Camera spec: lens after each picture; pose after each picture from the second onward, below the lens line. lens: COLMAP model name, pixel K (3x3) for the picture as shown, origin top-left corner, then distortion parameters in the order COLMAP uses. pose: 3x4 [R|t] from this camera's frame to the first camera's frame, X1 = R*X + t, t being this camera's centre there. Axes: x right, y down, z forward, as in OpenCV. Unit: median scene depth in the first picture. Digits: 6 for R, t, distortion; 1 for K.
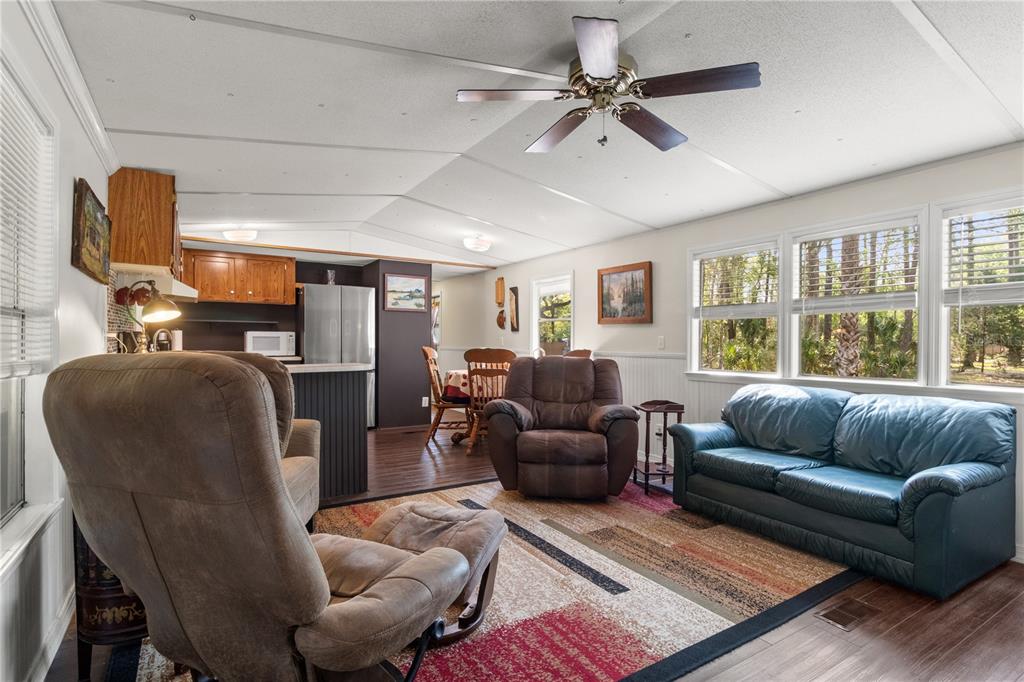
lens RADIAL K [[515.0, 0, 513.7], [0, 515.0, 341.7], [0, 0, 1]] dist [0.001969, 0.002852]
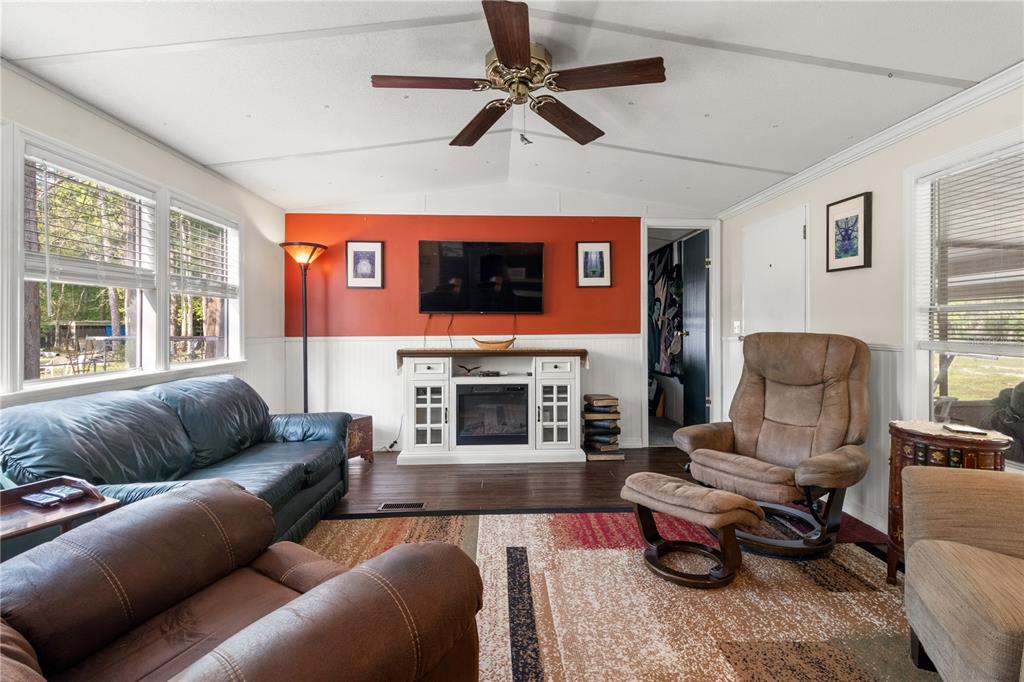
lens RADIAL K [[486.0, 0, 524.3], [0, 486.0, 331.0], [0, 0, 1]] dist [0.004401, 0.000444]
pose [[-0.879169, -0.011580, 0.476370, -0.391544], [-0.006410, 0.999902, 0.012476, -0.009588], [-0.476467, 0.007915, -0.879157, 2.411334]]
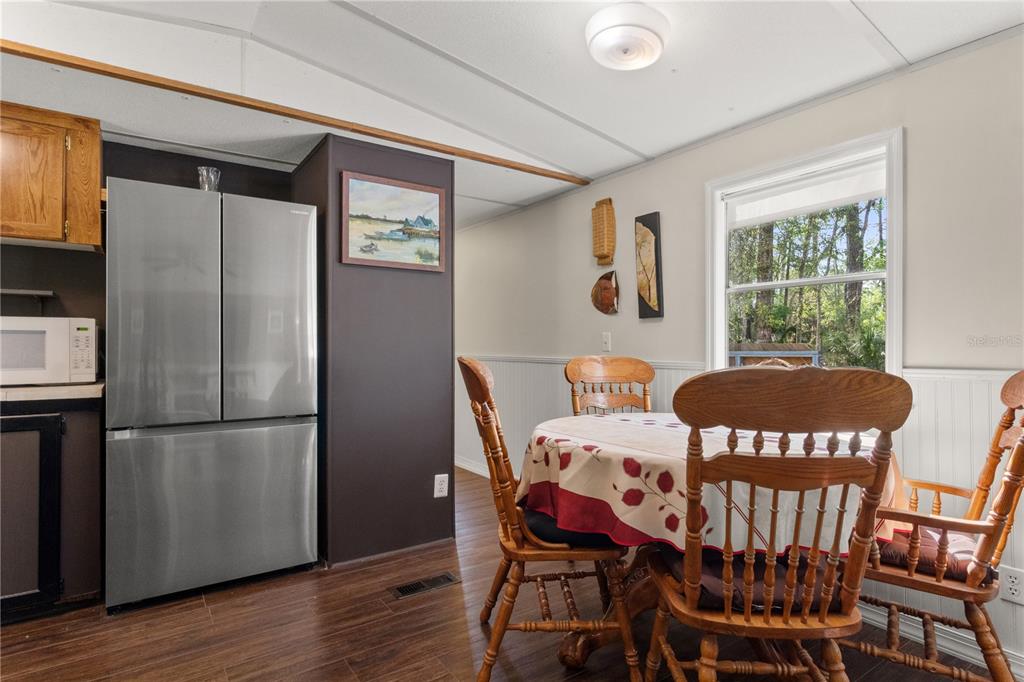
lens RADIAL K [[515.0, 0, 510.6], [0, 515.0, 340.6], [0, 0, 1]] dist [0.001969, 0.002852]
pose [[0.998552, -0.007059, 0.053338, -0.127394], [0.007381, 0.999956, -0.005835, 0.001216], [-0.053295, 0.006220, 0.998559, 0.534609]]
